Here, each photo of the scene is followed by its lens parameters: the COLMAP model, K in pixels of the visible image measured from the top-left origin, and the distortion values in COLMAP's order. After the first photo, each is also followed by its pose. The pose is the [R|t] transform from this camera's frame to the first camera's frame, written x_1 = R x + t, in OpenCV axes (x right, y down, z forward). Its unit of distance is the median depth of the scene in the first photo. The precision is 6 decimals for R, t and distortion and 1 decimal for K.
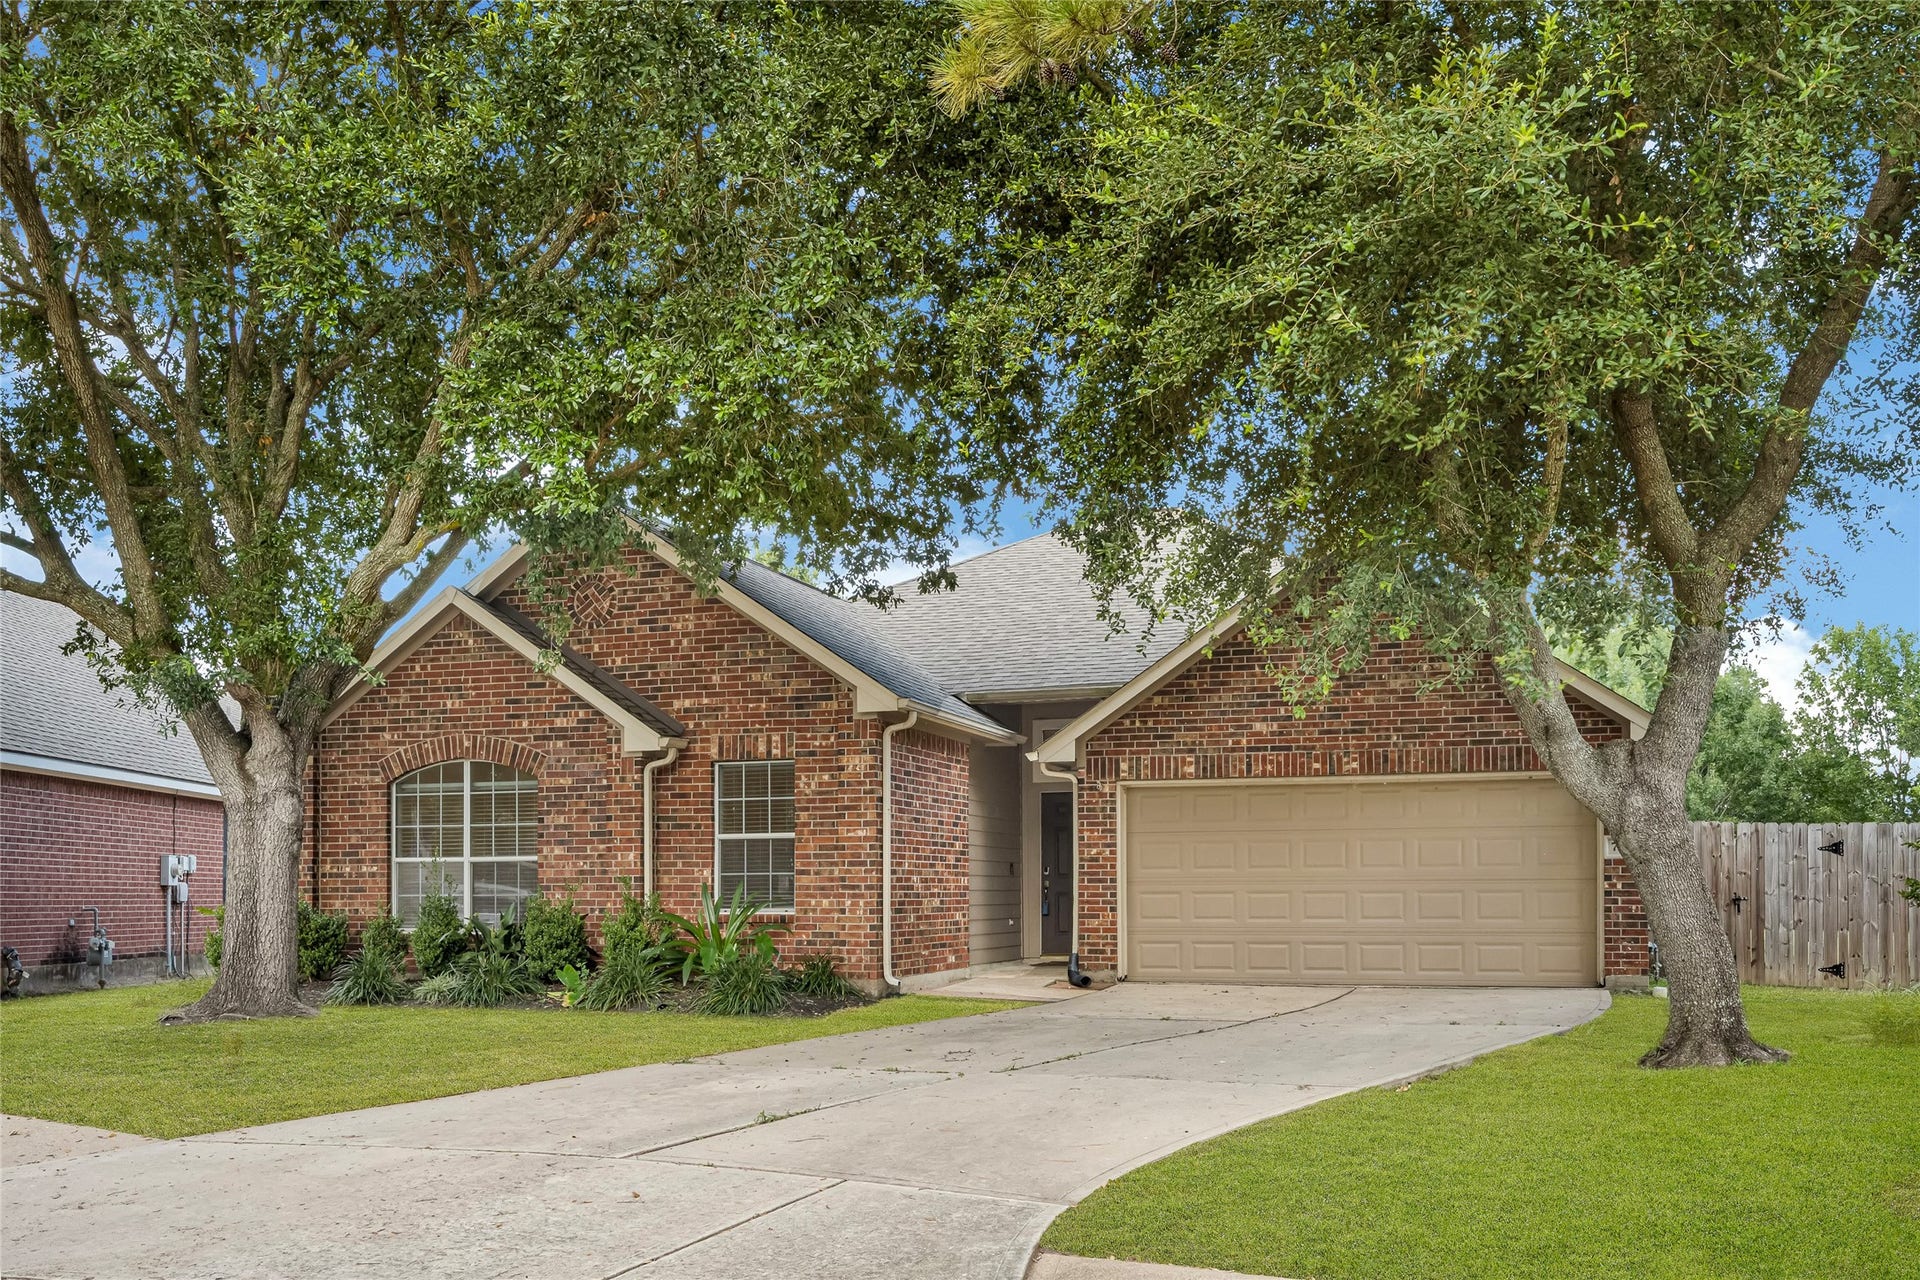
lens RADIAL K [[1745.3, 0, 963.9], [0, 1745.3, 601.9], [0, 0, 1]] dist [-0.004090, -0.002153]
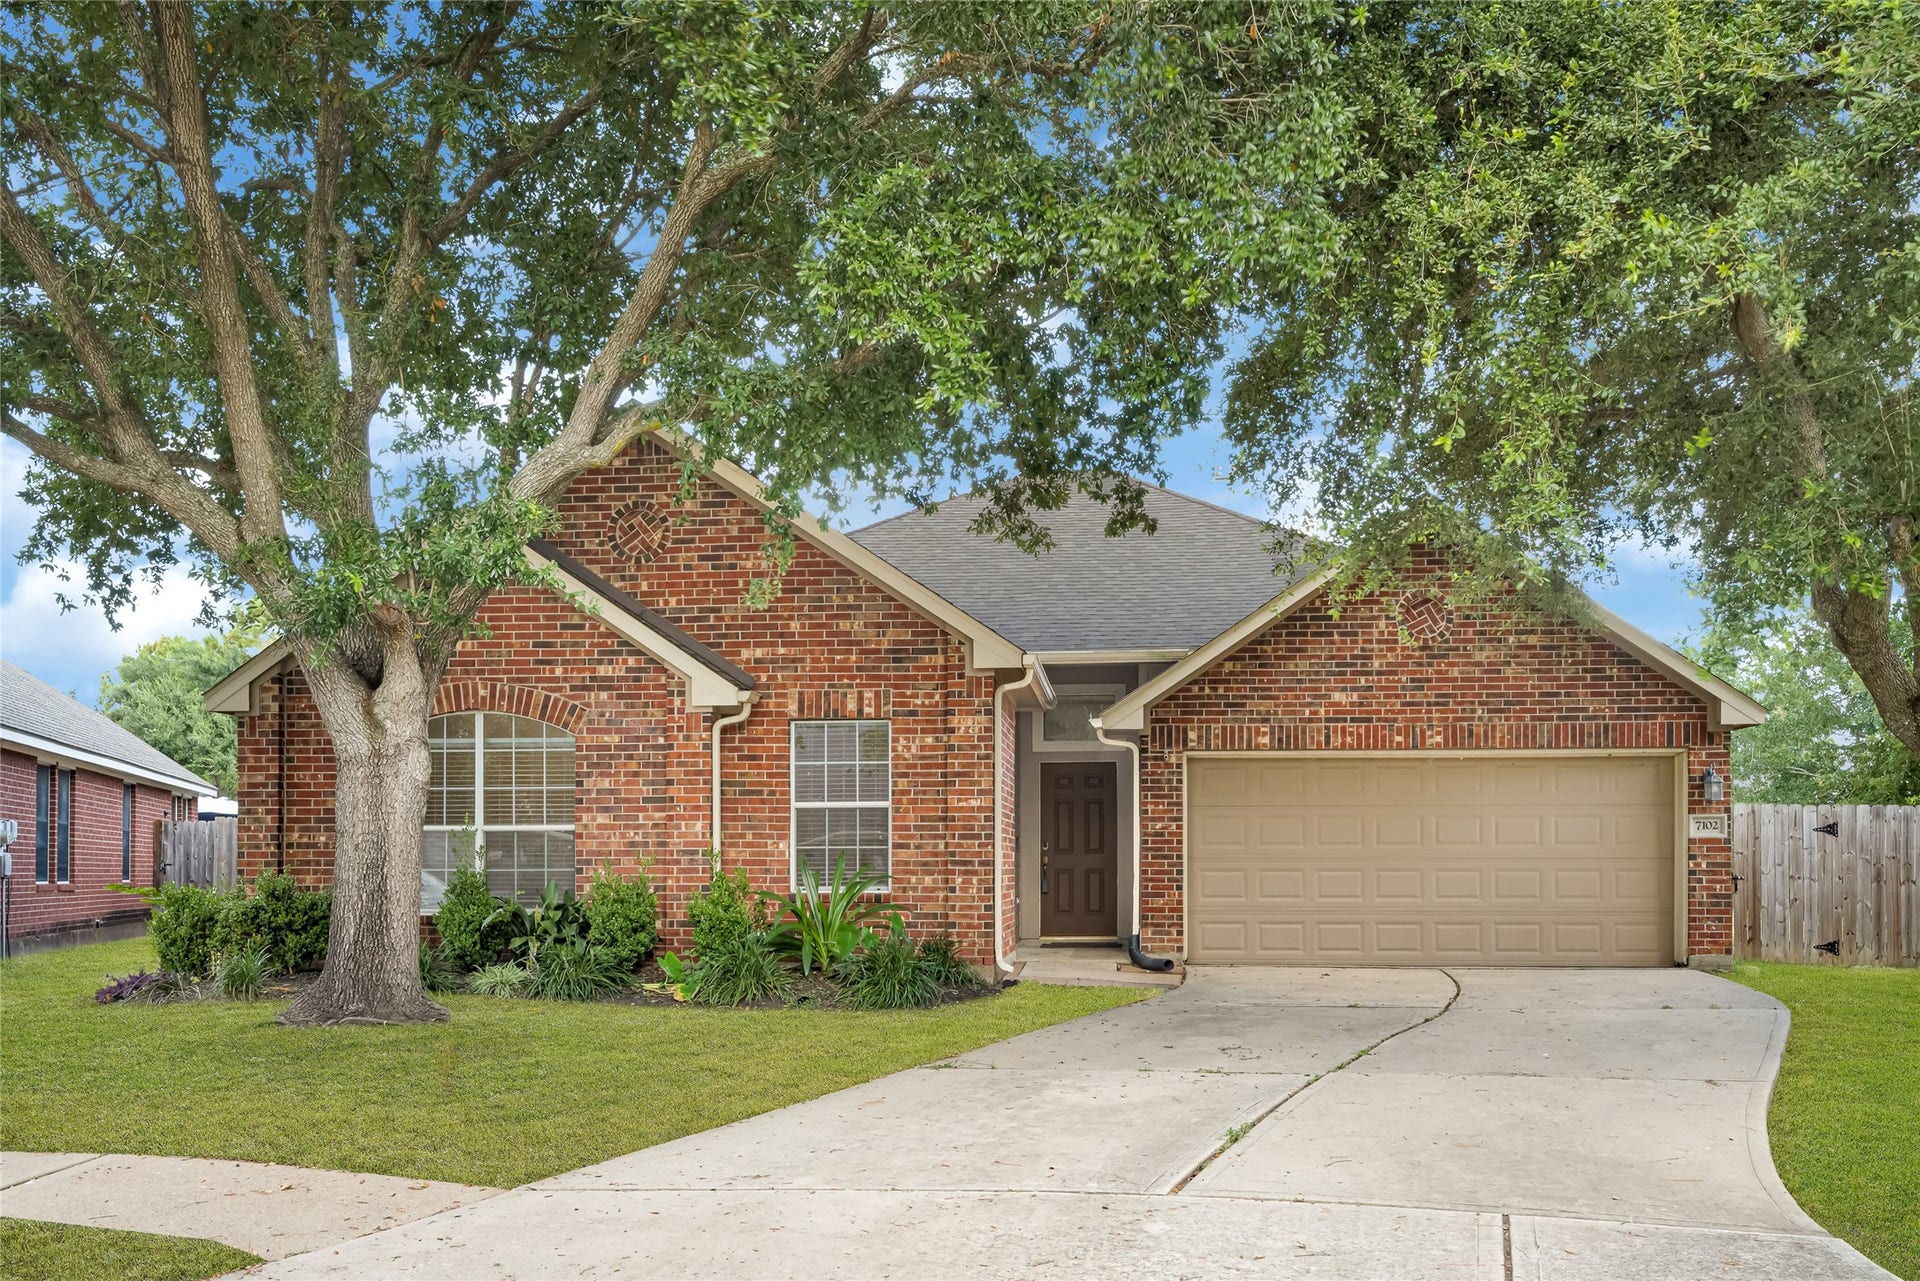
lens RADIAL K [[1745.3, 0, 963.9], [0, 1745.3, 602.4], [0, 0, 1]] dist [-0.004090, -0.002153]
pose [[0.974134, 0.037917, 0.222769, -0.250720], [-0.041021, 0.999115, 0.009319, 0.020065], [-0.222219, -0.018216, 0.974827, 0.120423]]
